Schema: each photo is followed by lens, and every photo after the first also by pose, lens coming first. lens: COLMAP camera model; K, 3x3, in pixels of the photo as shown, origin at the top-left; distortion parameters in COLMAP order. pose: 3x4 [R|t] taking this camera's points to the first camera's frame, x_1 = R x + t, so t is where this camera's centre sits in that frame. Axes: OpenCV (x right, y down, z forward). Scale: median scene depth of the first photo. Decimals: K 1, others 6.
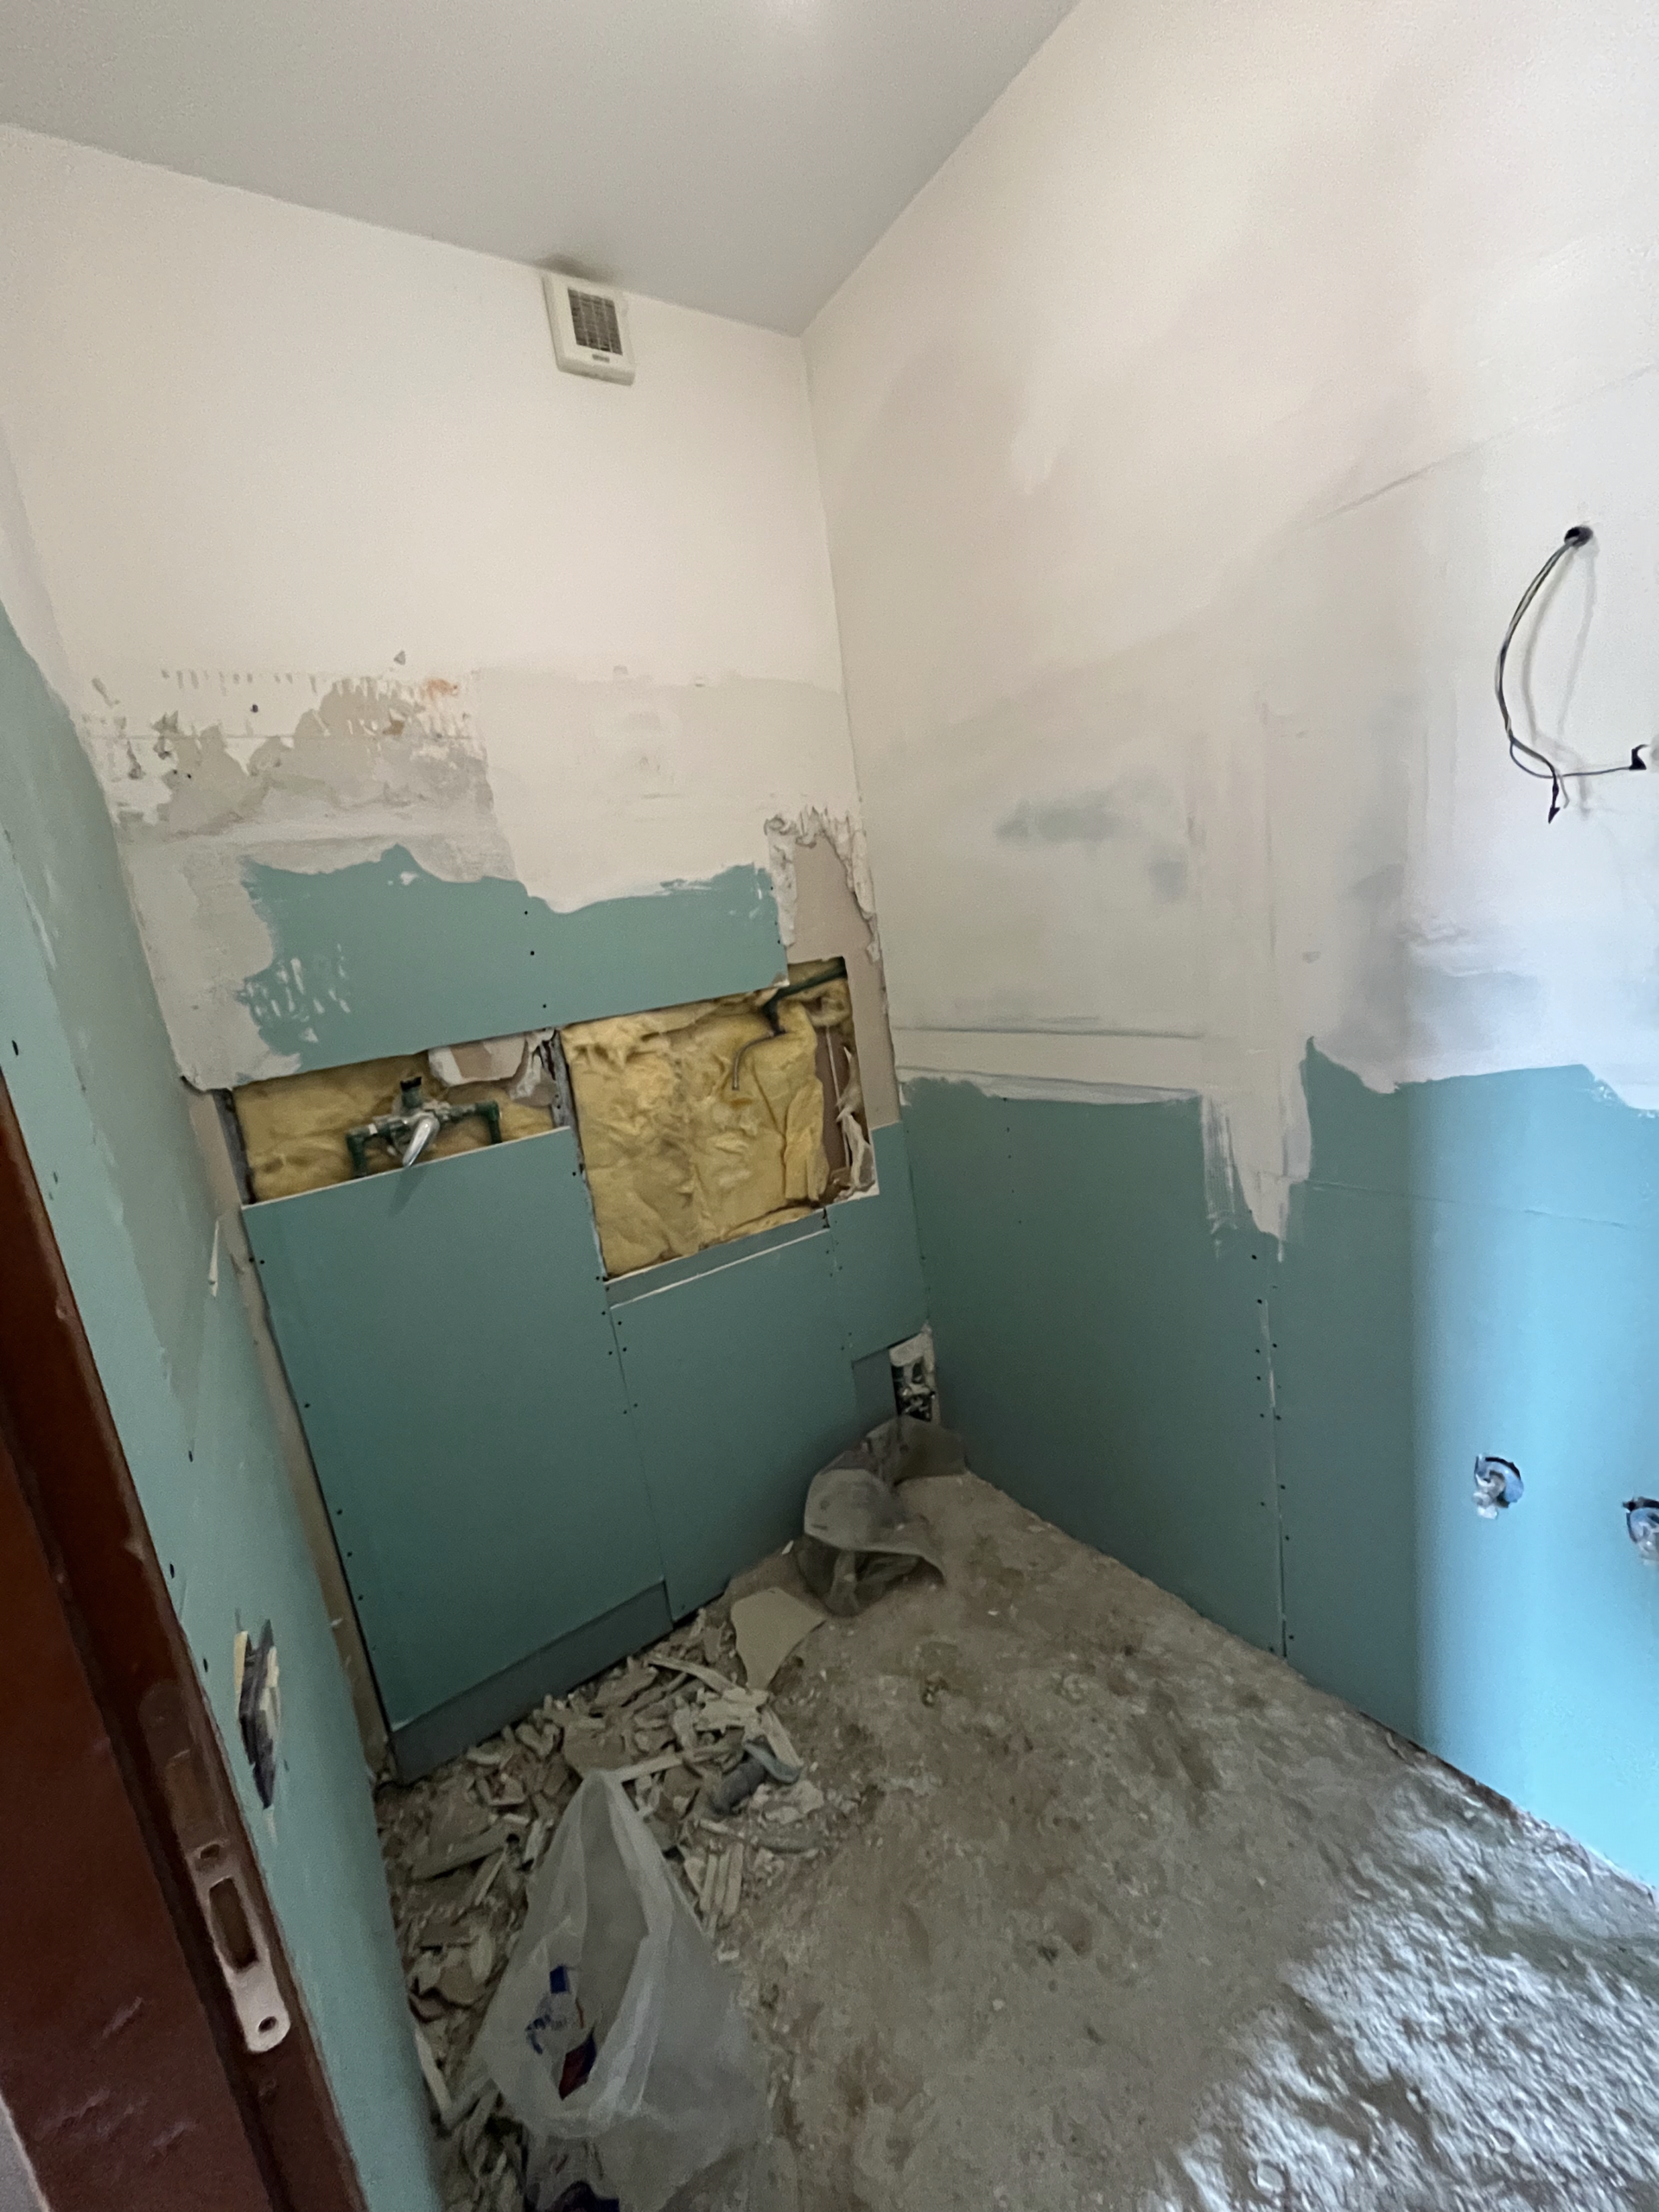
lens RADIAL K [[896.3, 0, 828.6], [0, 896.3, 1103.5], [0, 0, 1]] dist [-0.003817, 0.000639]
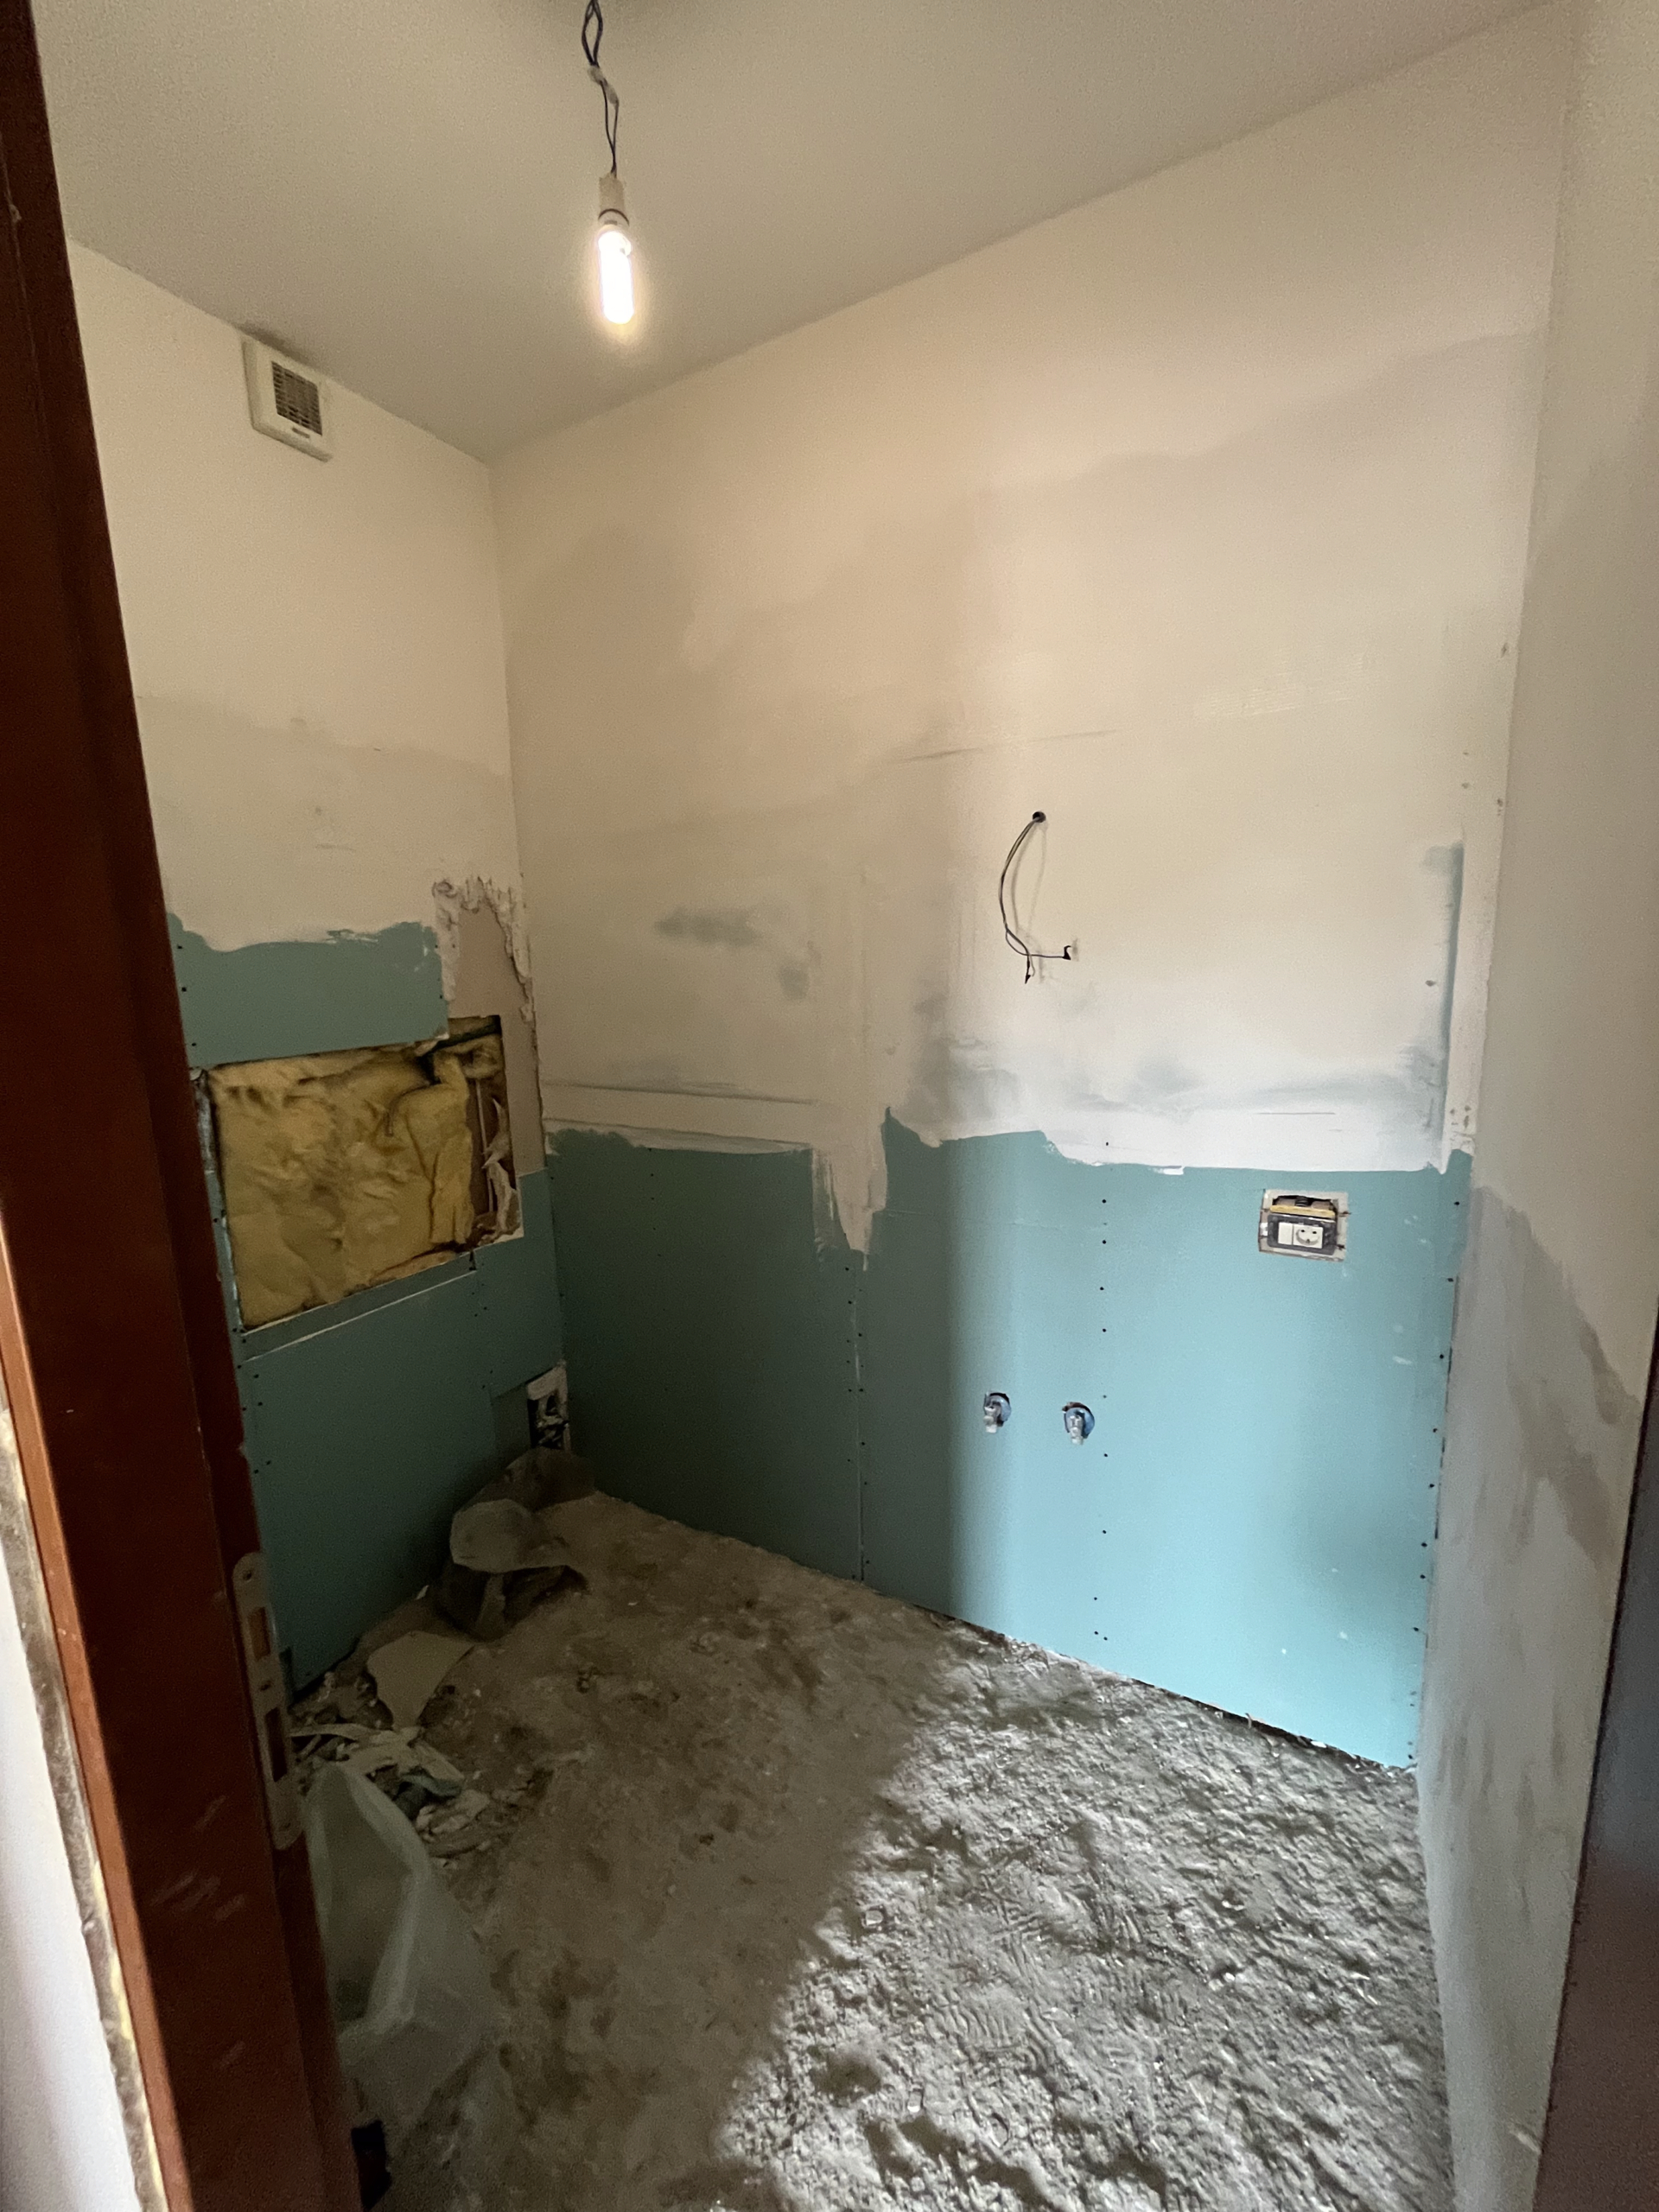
lens RADIAL K [[896.3, 0, 830.7], [0, 896.3, 1104.0], [0, 0, 1]] dist [-0.003817, 0.000639]
pose [[0.886579, 0.037798, 0.461031, -0.167937], [-0.008991, 0.997876, -0.064523, 0.011824], [-0.462490, 0.053060, 0.885035, -0.179956]]
